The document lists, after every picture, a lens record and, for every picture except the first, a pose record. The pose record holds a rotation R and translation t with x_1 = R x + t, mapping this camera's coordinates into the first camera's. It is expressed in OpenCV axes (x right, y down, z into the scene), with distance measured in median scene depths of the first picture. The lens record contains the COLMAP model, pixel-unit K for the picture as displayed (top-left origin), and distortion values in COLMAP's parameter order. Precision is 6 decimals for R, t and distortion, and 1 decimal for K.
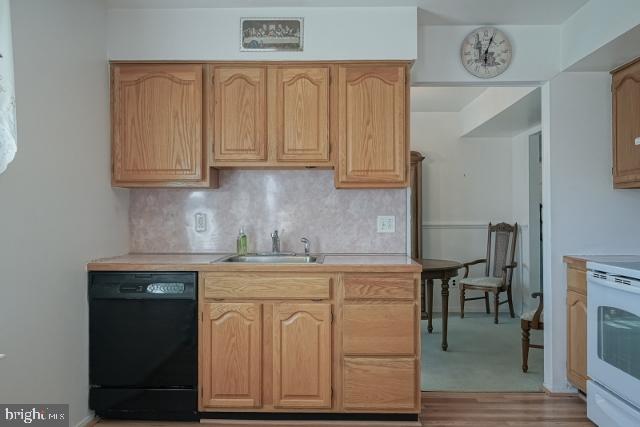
lens RADIAL K [[540.1, 0, 321.9], [0, 540.1, 213.2], [0, 0, 1]] dist [-0.006858, 0.001592]
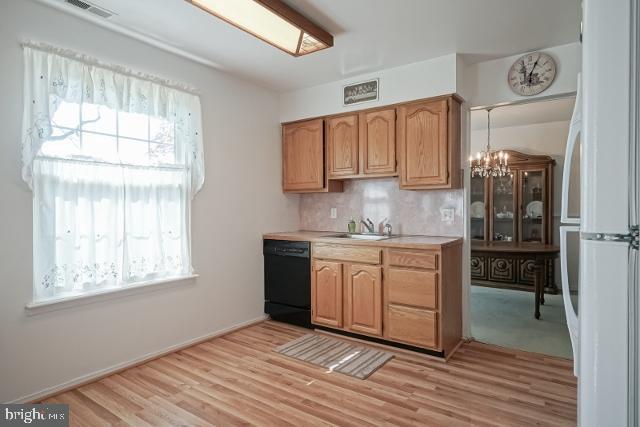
lens RADIAL K [[377.4, 0, 321.9], [0, 377.4, 212.5], [0, 0, 1]] dist [-0.000721, -0.001116]
pose [[0.826610, 0.003175, -0.562766, 0.430474], [0.004869, 0.999906, 0.012793, -0.000254], [0.562754, -0.013315, 0.826517, 0.031354]]
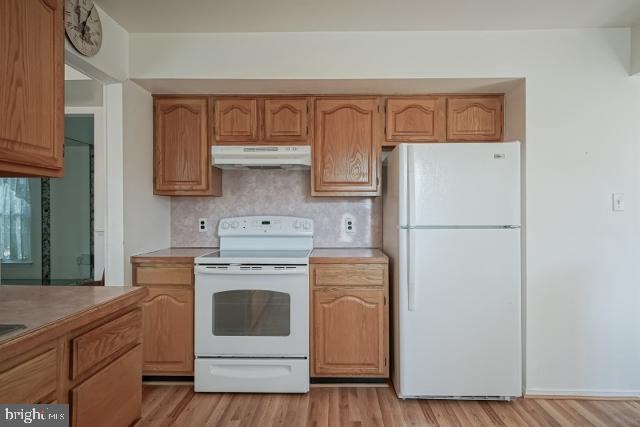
lens RADIAL K [[377.4, 0, 326.4], [0, 377.4, 214.4], [0, 0, 1]] dist [-0.000721, -0.001116]
pose [[0.005193, -0.003439, 0.999981, -0.301913], [0.001436, 0.999993, 0.003431, -0.005025], [-0.999985, 0.001418, 0.005198, 0.678497]]
